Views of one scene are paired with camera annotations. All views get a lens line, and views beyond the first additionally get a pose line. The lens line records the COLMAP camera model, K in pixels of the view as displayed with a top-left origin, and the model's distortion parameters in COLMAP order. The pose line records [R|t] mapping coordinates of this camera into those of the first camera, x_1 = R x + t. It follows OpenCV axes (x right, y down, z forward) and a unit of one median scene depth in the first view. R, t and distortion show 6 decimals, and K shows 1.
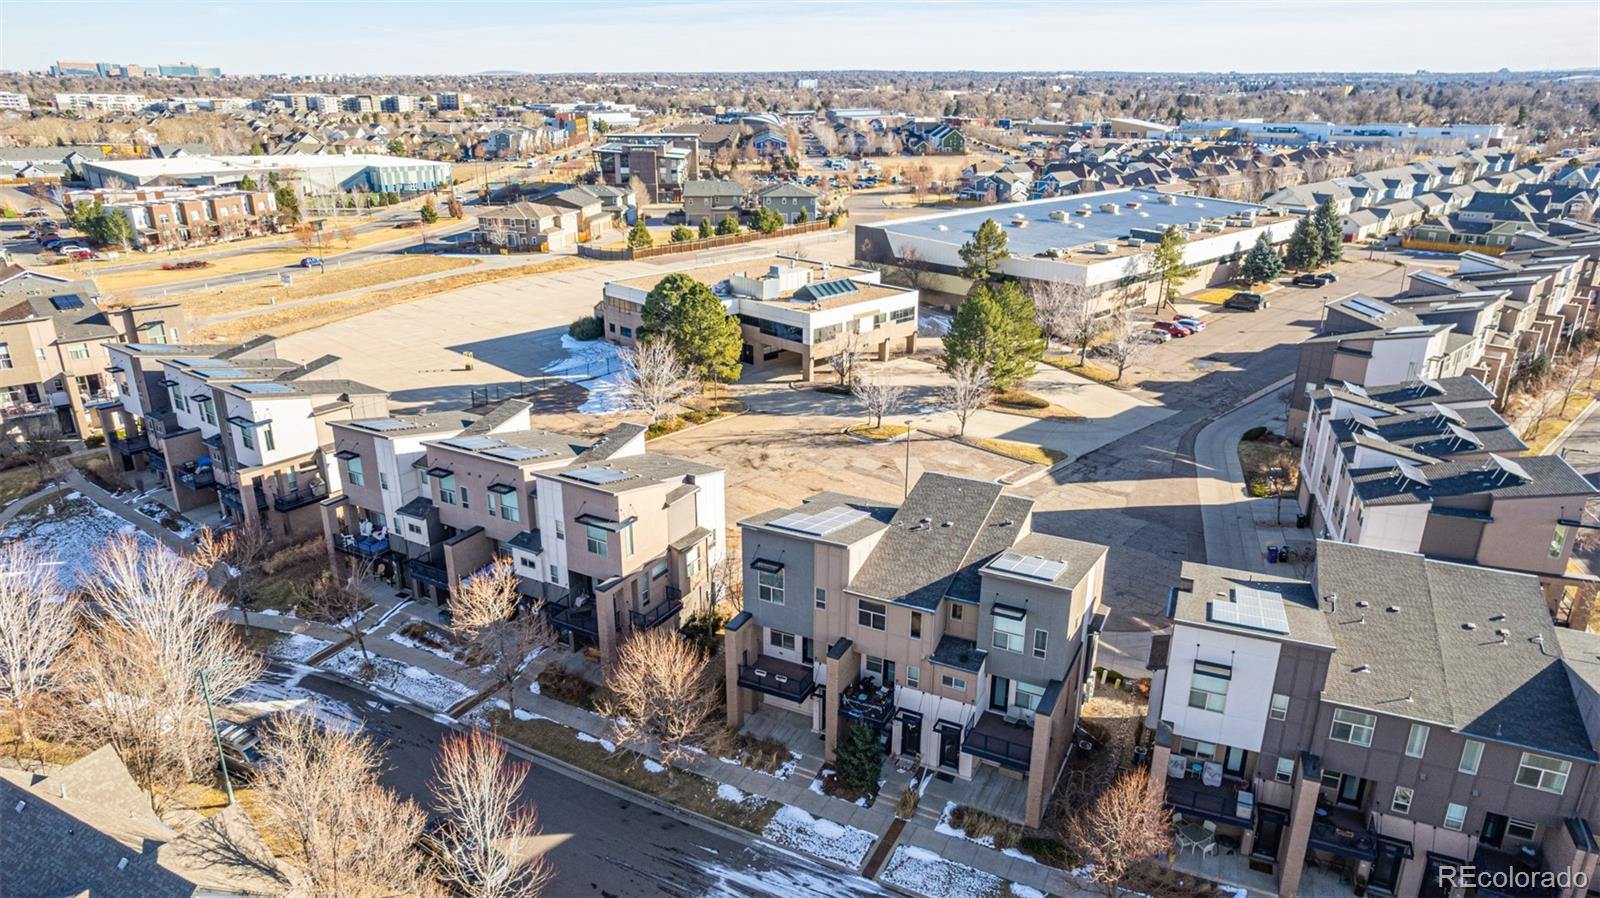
lens RADIAL K [[1021.9, 0, 794.0], [0, 1021.9, 453.2], [0, 0, 1]] dist [-0.049035, 0.071749]
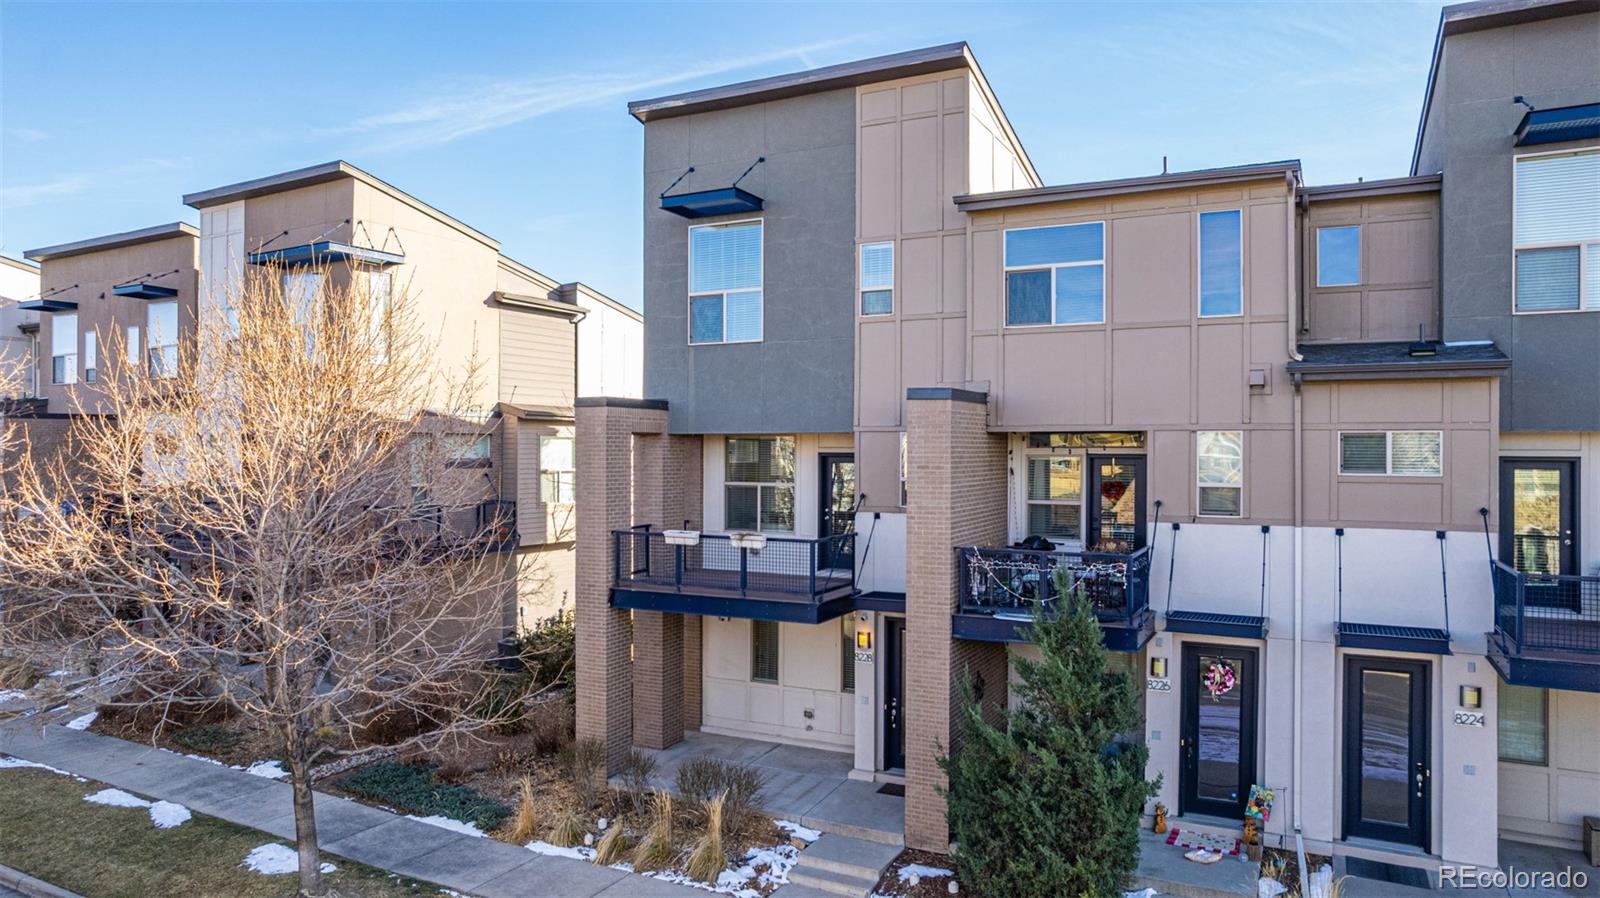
lens RADIAL K [[1040.2, 0, 791.6], [0, 1040.2, 449.9], [0, 0, 1]] dist [-0.082491, 0.074811]
pose [[0.999987, 0.003020, -0.004104, 0.000539], [-0.004261, 0.937290, -0.348524, 0.158884], [0.002794, 0.348537, 0.937291, 0.373759]]
